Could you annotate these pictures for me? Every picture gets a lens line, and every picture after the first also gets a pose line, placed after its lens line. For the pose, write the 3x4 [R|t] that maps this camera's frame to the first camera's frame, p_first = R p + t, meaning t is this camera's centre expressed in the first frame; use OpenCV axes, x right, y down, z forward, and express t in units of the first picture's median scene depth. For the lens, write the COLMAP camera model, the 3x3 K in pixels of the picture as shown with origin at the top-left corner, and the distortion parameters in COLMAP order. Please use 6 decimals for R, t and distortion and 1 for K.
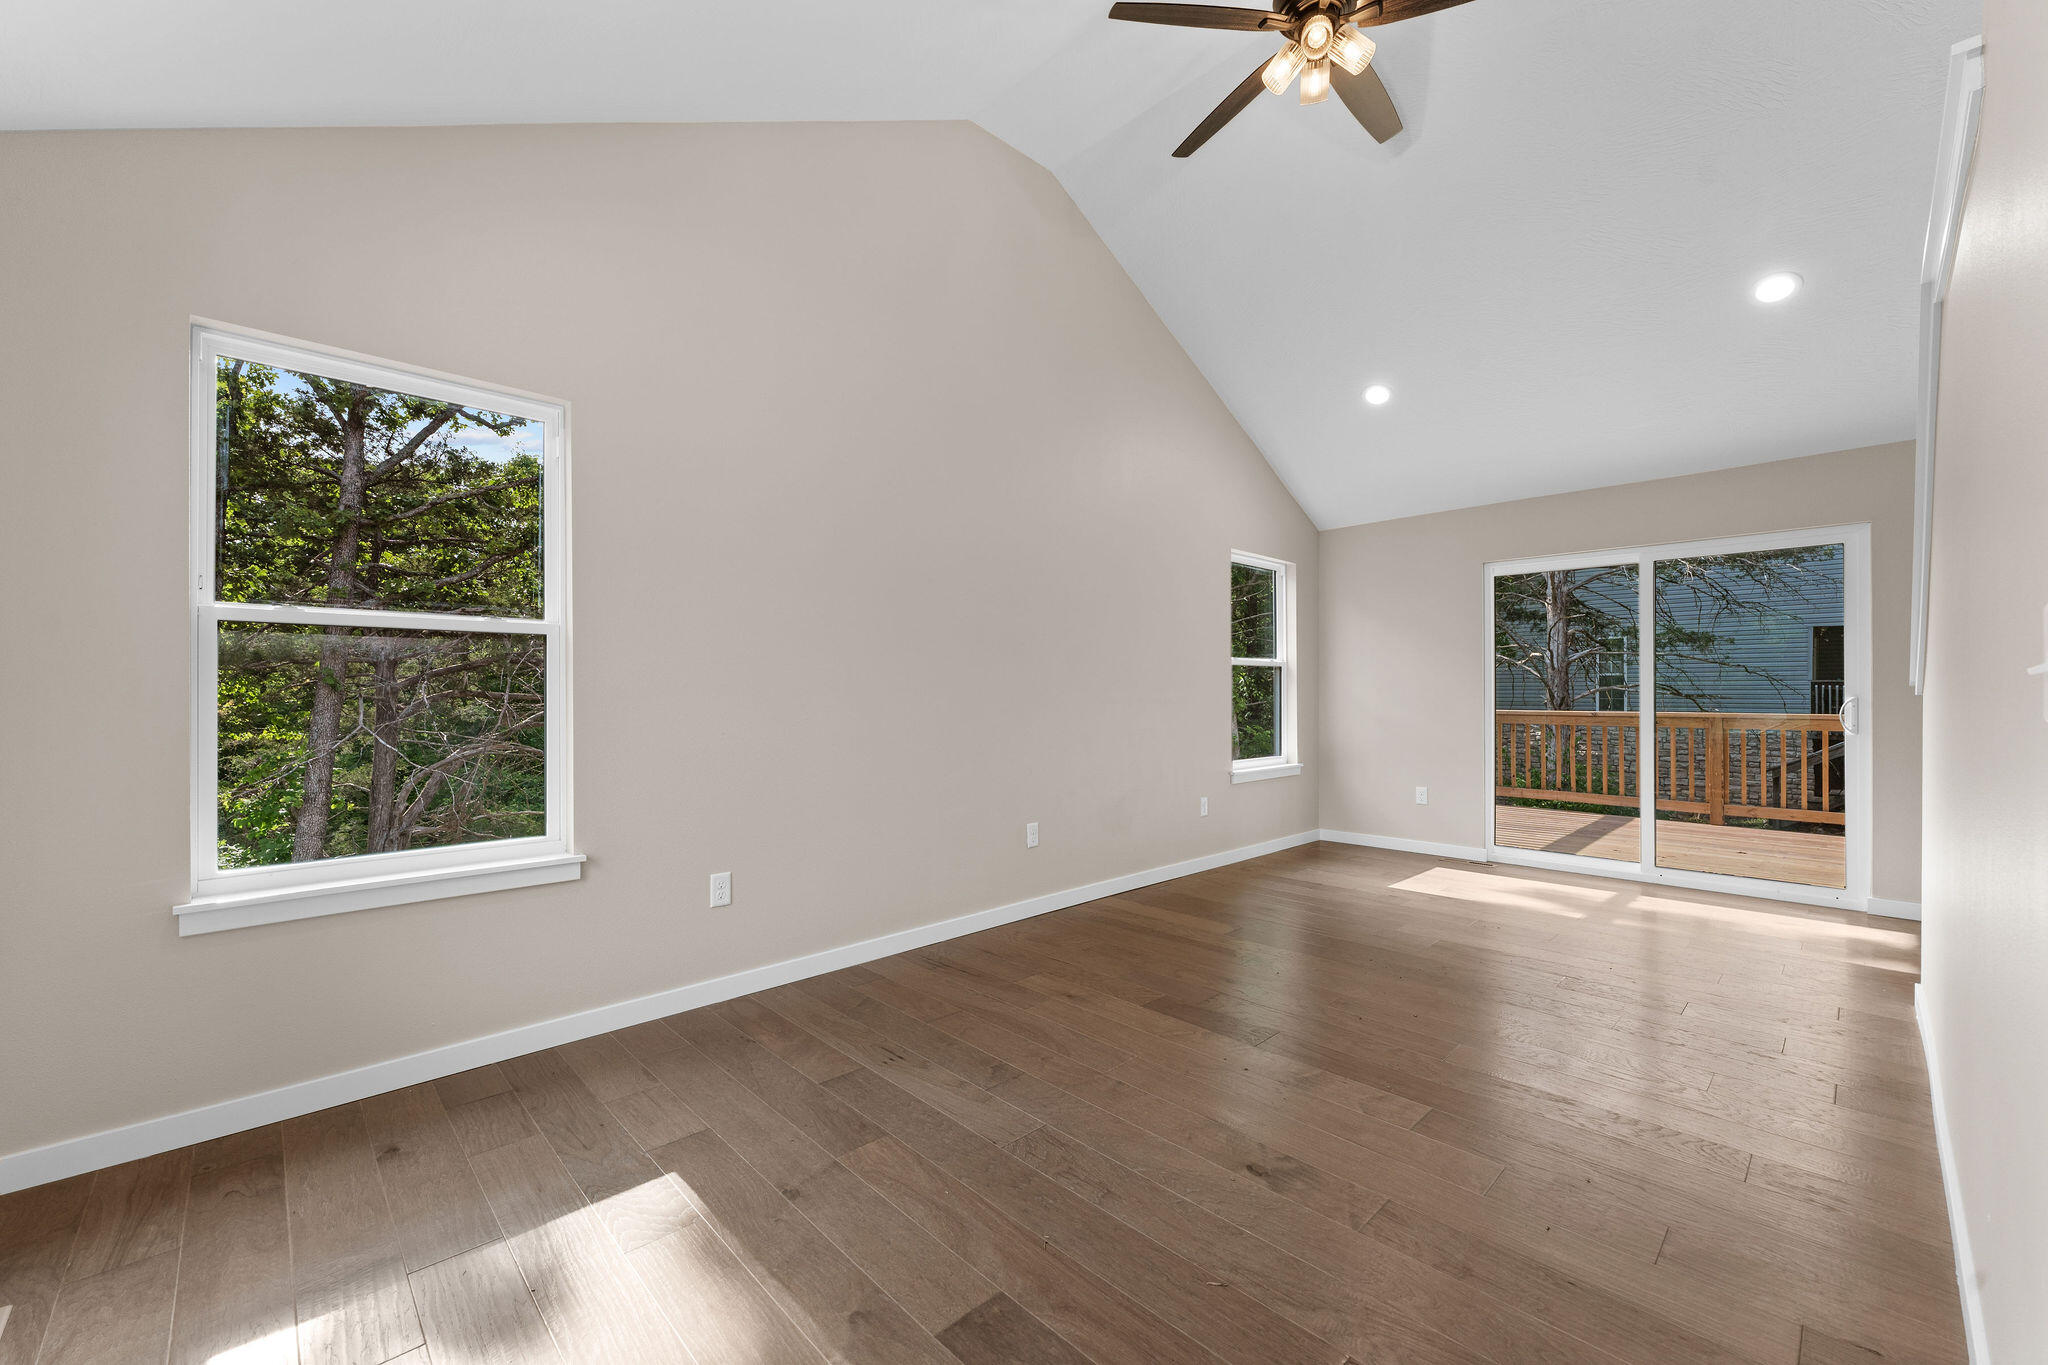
lens RADIAL K [[815.1, 0, 1016.6], [0, 815.1, 690.4], [0, 0, 1]] dist [-0.000523, -0.000227]
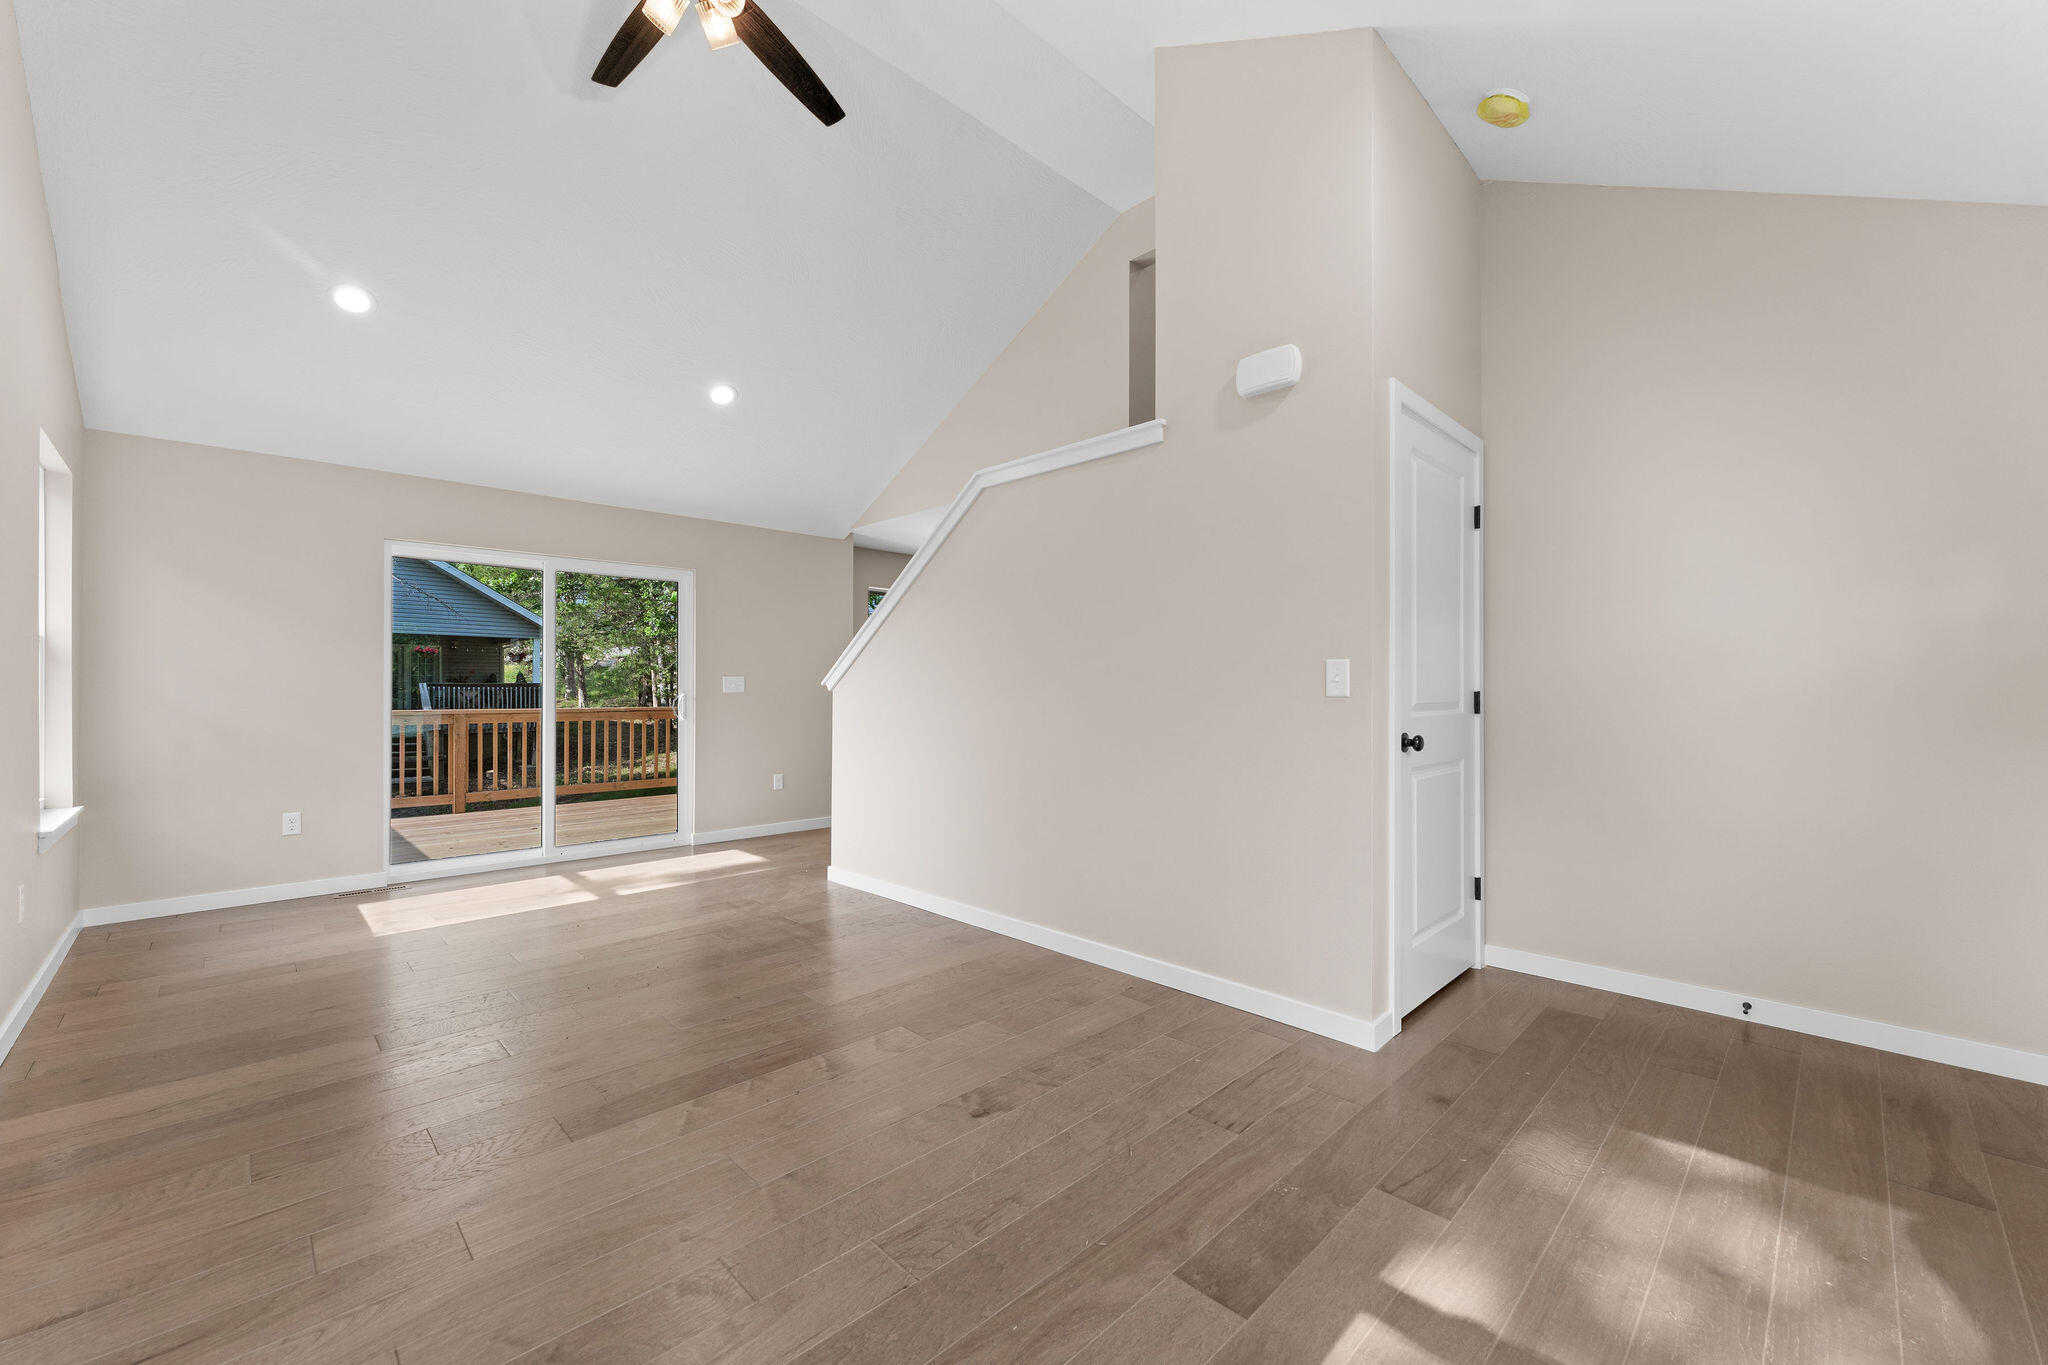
lens RADIAL K [[815.1, 0, 1023.6], [0, 815.1, 680.2], [0, 0, 1]] dist [-0.000523, -0.000227]
pose [[-0.018387, 0.014992, 0.999719, -0.334033], [-0.001791, 0.999885, -0.015027, 0.005681], [-0.999829, -0.002066, -0.018358, 0.388750]]
